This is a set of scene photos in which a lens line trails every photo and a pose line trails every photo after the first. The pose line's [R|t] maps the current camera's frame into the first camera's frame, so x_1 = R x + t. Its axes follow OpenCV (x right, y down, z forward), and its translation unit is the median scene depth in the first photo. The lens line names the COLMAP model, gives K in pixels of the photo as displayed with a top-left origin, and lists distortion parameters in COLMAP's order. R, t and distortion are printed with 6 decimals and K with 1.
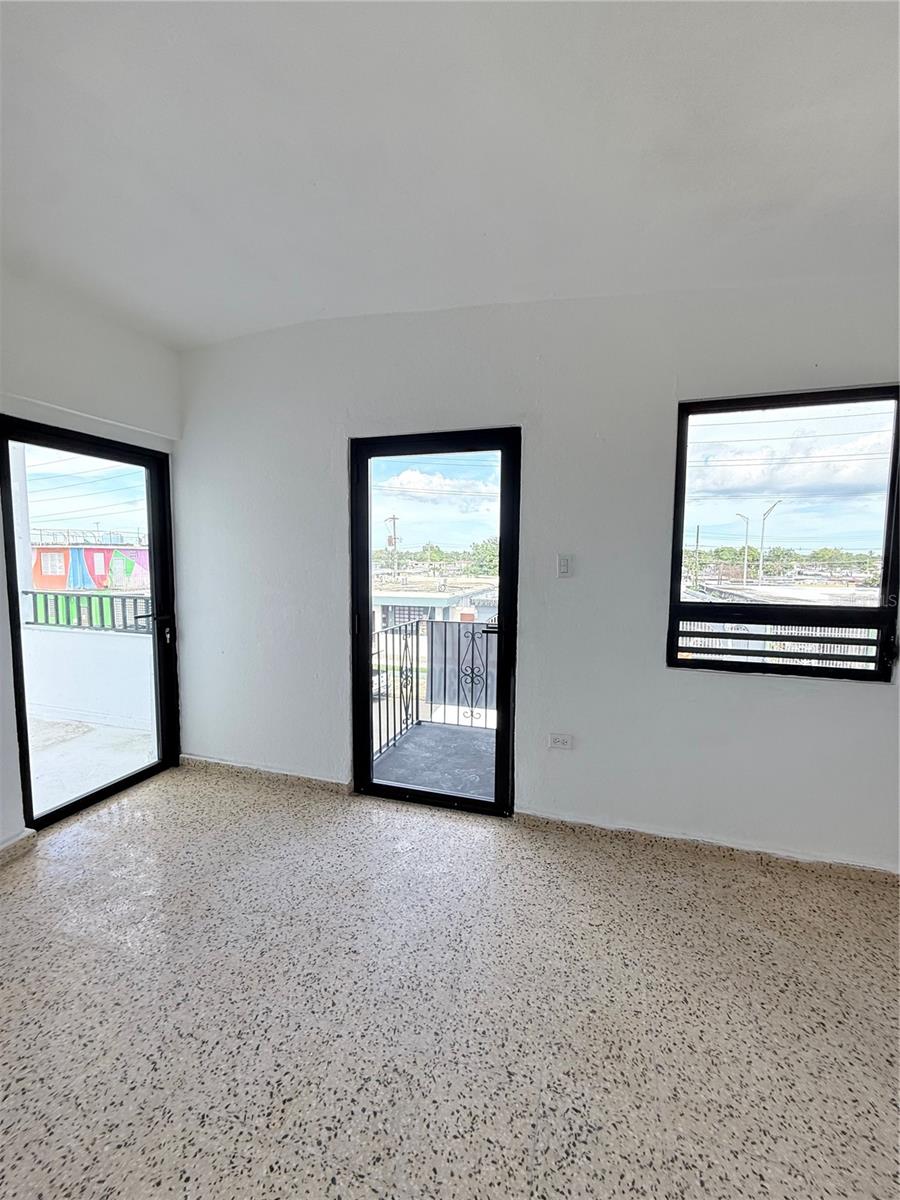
lens RADIAL K [[477.8, 0, 450.0], [0, 477.8, 600.0], [0, 0, 1]] dist [-0.001961, 0.000543]
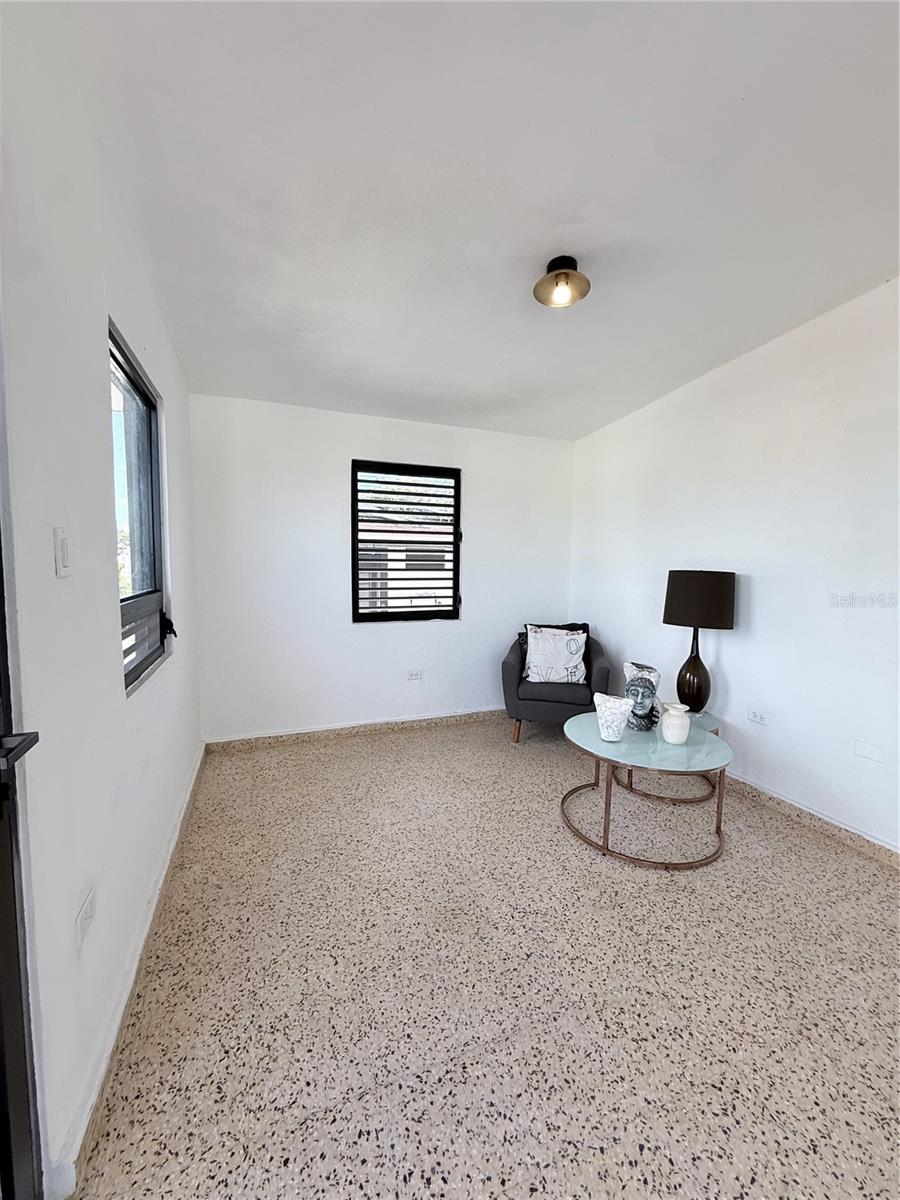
lens RADIAL K [[477.8, 0, 450.0], [0, 477.8, 600.0], [0, 0, 1]] dist [-0.001961, 0.000543]
pose [[-0.623993, -0.075286, 0.777795, -0.579150], [0.056009, 0.988479, 0.140613, -0.110923], [-0.779420, 0.131305, -0.612588, 1.600109]]
